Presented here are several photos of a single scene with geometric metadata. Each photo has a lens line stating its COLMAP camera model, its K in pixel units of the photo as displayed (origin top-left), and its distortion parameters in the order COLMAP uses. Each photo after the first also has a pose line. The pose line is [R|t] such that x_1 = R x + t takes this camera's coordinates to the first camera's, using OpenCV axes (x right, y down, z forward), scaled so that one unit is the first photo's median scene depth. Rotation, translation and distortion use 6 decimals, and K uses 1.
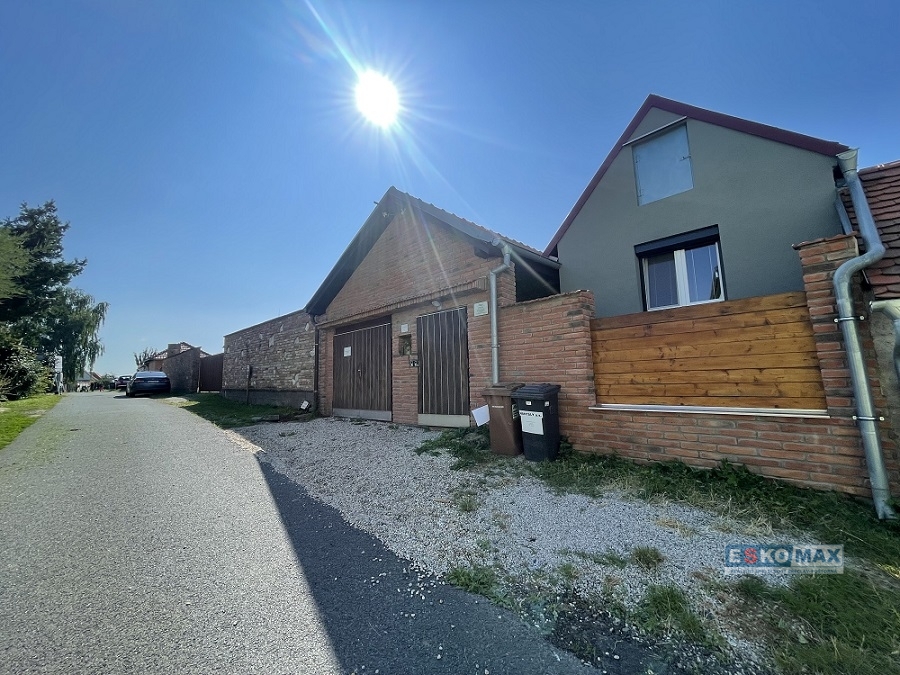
lens RADIAL K [[361.3, 0, 447.7], [0, 361.3, 333.9], [0, 0, 1]] dist [-0.001733, -0.001027]
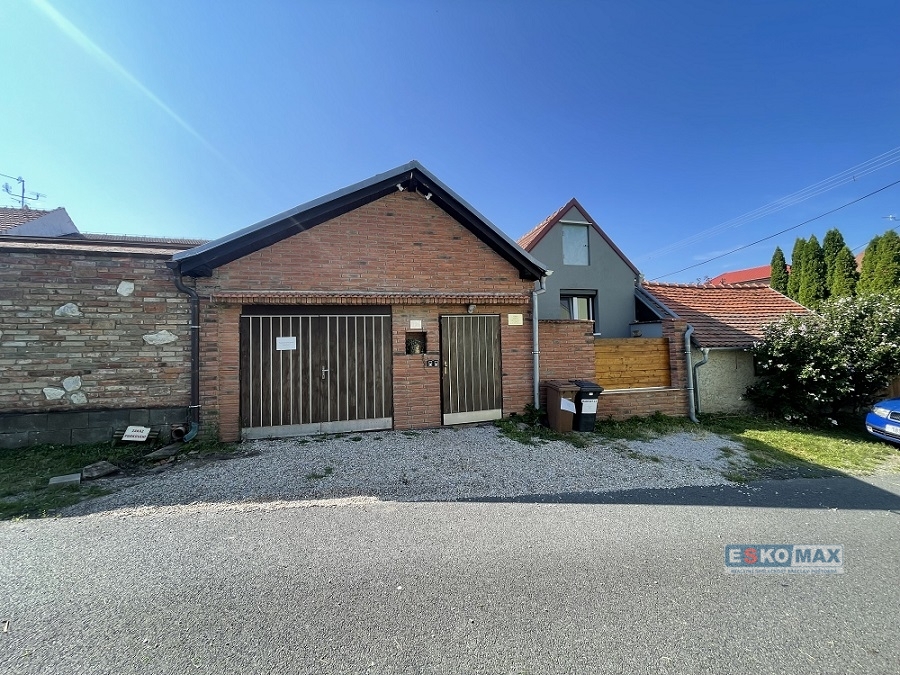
lens RADIAL K [[361.3, 0, 447.8], [0, 361.3, 338.7], [0, 0, 1]] dist [-0.001733, -0.001027]
pose [[0.525759, 0.043214, 0.849535, -1.020507], [-0.098728, 0.995059, 0.010484, 0.003662], [-0.844885, -0.089385, 0.527428, 0.536072]]
